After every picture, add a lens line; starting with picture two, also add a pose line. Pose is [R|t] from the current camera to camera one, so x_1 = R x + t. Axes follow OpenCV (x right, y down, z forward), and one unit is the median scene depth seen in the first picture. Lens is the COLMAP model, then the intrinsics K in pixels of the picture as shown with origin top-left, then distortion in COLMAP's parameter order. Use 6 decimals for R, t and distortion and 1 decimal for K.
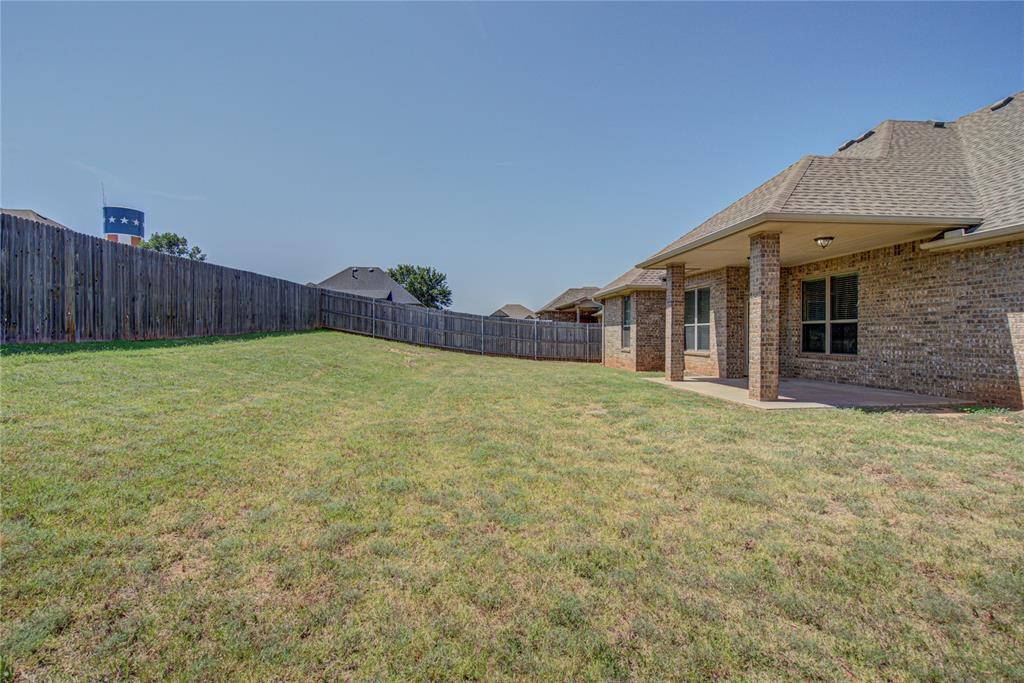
lens RADIAL K [[489.9, 0, 524.7], [0, 489.9, 339.9], [0, 0, 1]] dist [0.003164, -0.001684]
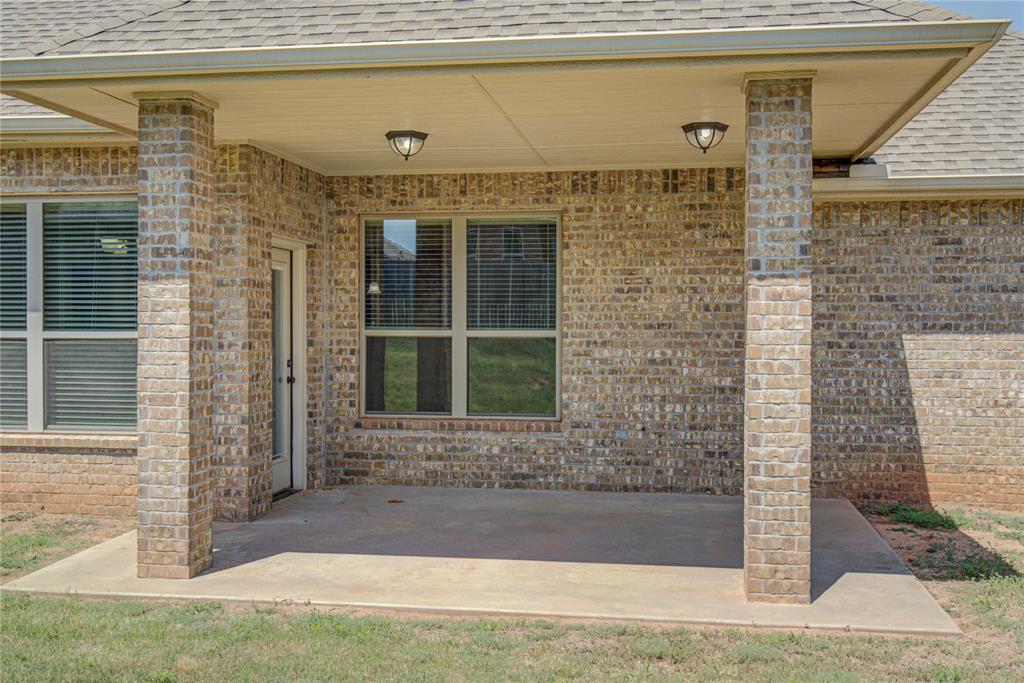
lens RADIAL K [[1023.3, 0, 520.2], [0, 1023.3, 341.1], [0, 0, 1]] dist [-0.002466, 0.000000]
pose [[0.269305, -0.014929, 0.962939, -0.171884], [0.006827, 0.999884, 0.013593, -0.046248], [-0.963031, 0.002914, 0.269375, 0.816910]]
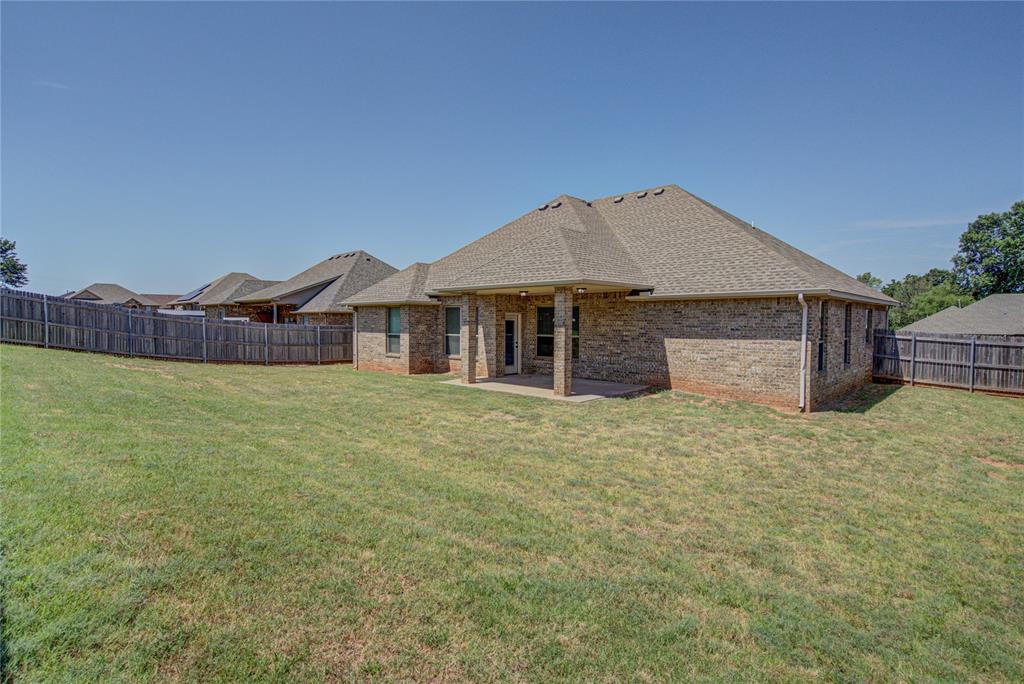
lens RADIAL K [[489.9, 0, 487.1], [0, 489.9, 342.3], [0, 0, 1]] dist [0.003164, -0.001684]
pose [[0.779136, -0.026310, 0.626302, -0.536287], [0.003039, 0.999266, 0.038197, -0.083898], [-0.626847, -0.027857, 0.778644, -0.028127]]
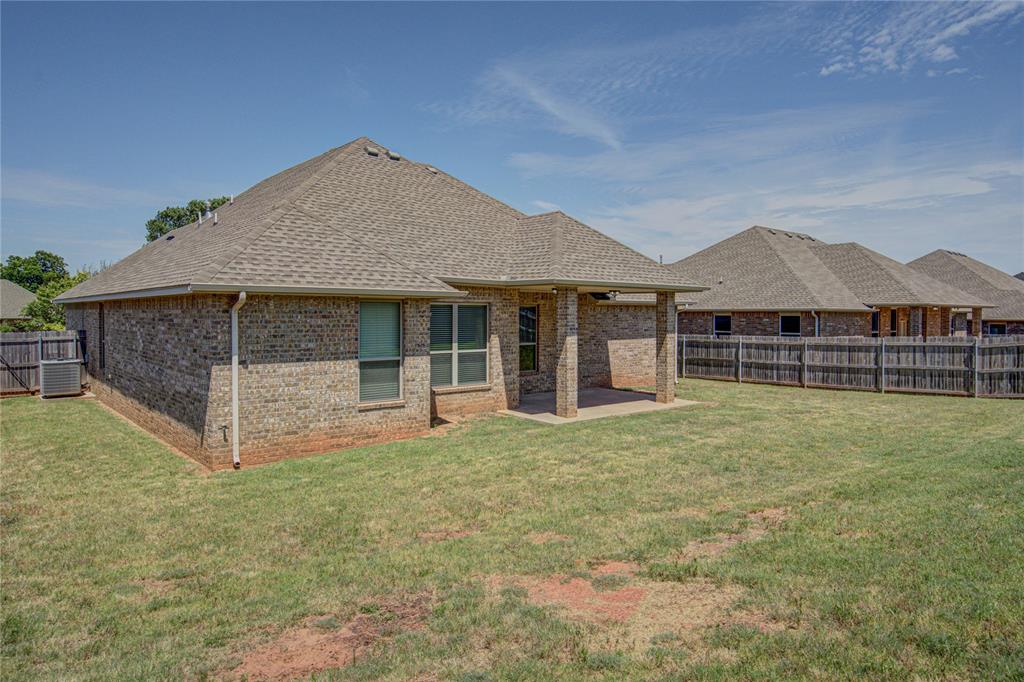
lens RADIAL K [[634.5, 0, 517.4], [0, 634.5, 332.1], [0, 0, 1]] dist [0.001855, -0.004563]
pose [[-0.549397, -0.023601, 0.835228, -0.725002], [0.005411, 0.999480, 0.031801, -0.127449], [-0.835544, 0.021991, -0.548983, 2.023286]]
